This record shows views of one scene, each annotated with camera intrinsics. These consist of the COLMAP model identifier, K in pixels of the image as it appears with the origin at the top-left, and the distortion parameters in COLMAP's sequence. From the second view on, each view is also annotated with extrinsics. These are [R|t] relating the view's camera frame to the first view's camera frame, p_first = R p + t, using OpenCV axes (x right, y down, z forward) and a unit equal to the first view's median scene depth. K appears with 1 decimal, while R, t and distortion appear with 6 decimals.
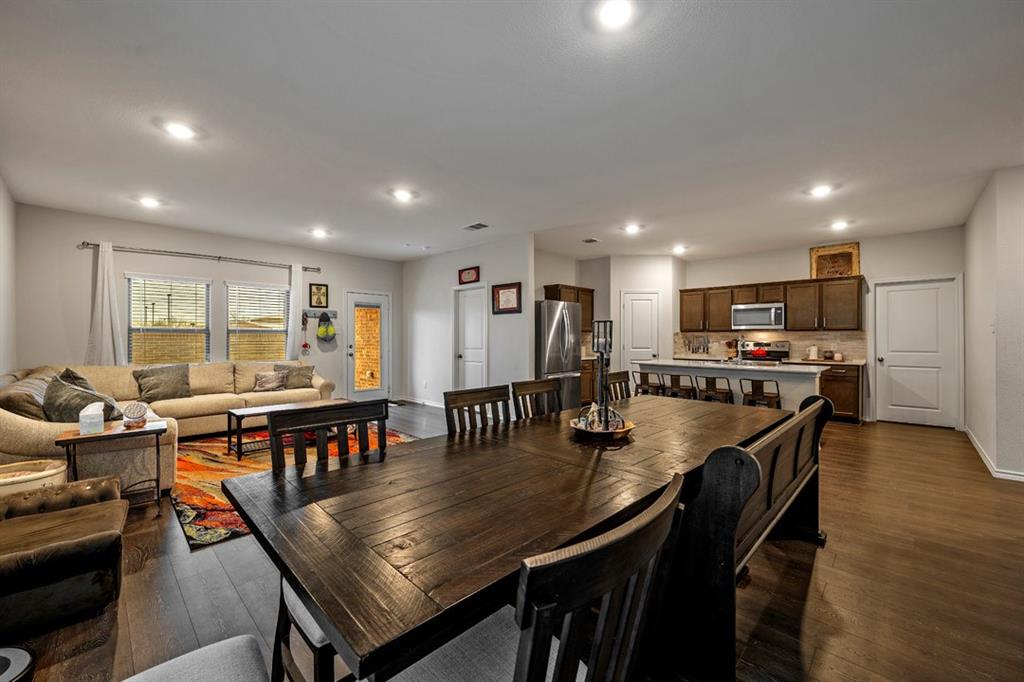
lens RADIAL K [[407.9, 0, 509.7], [0, 407.9, 337.1], [0, 0, 1]] dist [-0.002083, 0.000003]
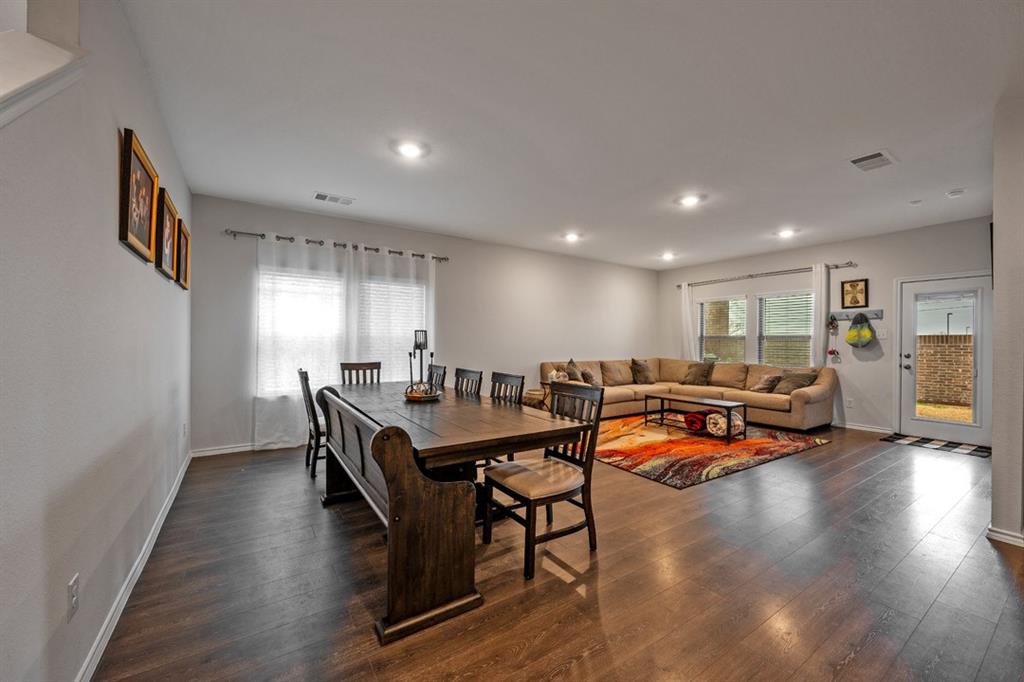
lens RADIAL K [[399.0, 0, 512.5], [0, 399.0, 342.7], [0, 0, 1]] dist [-0.001824, -0.000176]
pose [[-0.209753, 0.002192, -0.977752, 0.527754], [-0.004661, 0.999984, 0.003241, 0.000332], [0.977743, 0.005238, -0.209739, 0.518178]]
